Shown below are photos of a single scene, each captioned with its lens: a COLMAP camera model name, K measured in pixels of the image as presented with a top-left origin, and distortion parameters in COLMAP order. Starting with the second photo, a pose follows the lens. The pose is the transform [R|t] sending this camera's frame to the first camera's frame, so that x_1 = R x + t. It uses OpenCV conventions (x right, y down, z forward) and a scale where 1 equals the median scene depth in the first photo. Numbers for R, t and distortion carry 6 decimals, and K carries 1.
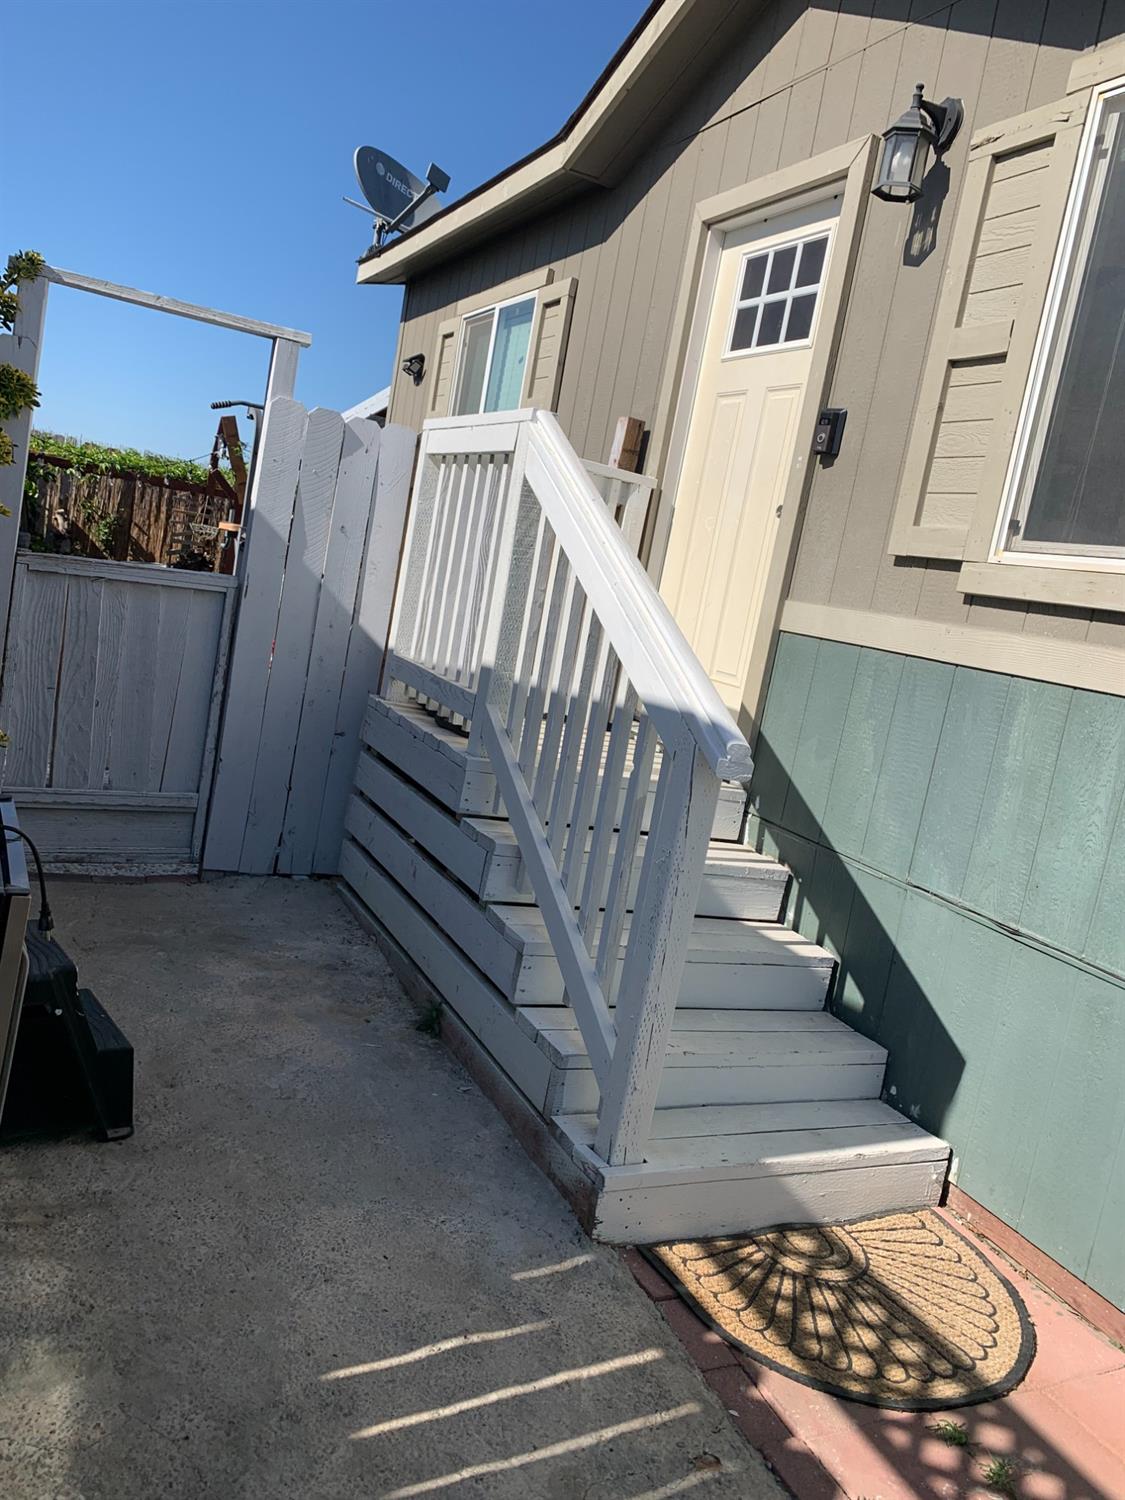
lens RADIAL K [[1151.2, 0, 562.5], [0, 1151.2, 750.0], [0, 0, 1]] dist [0.061105, -0.086647]
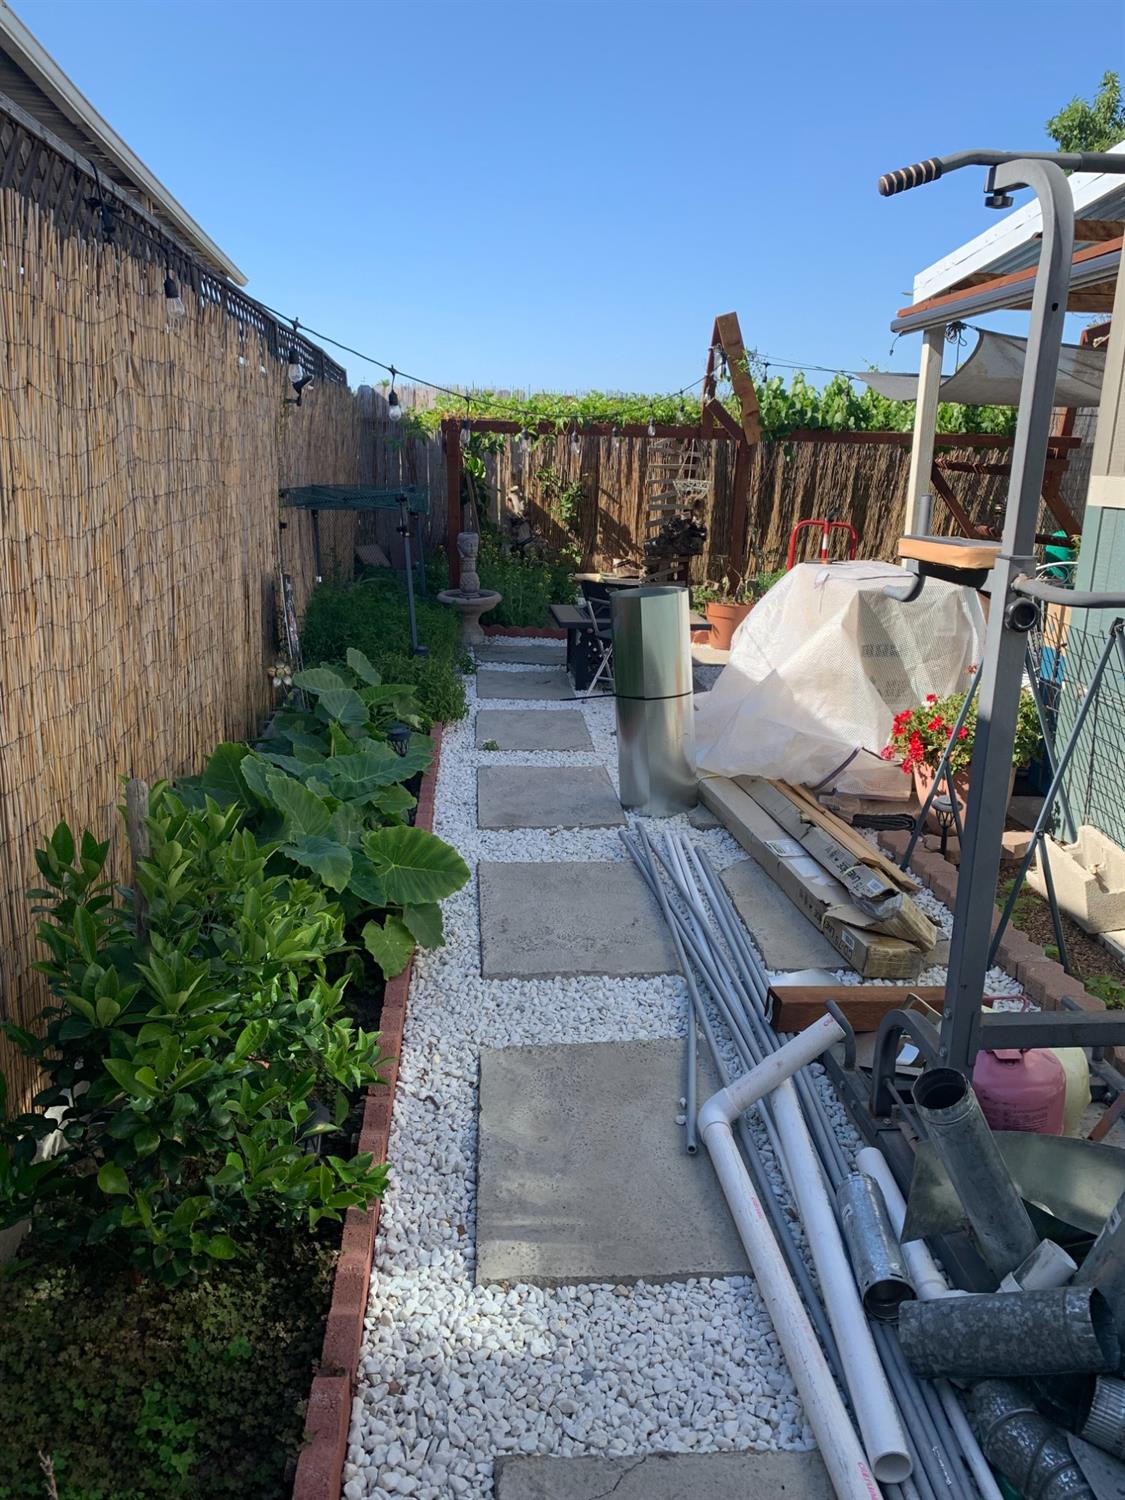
lens RADIAL K [[1151.2, 0, 562.5], [0, 1151.2, 750.0], [0, 0, 1]] dist [0.061105, -0.086647]
pose [[0.922995, -0.057742, -0.380454, -0.112501], [0.084594, 0.994939, 0.054224, -0.068358], [0.375398, -0.082233, 0.923209, 0.271196]]
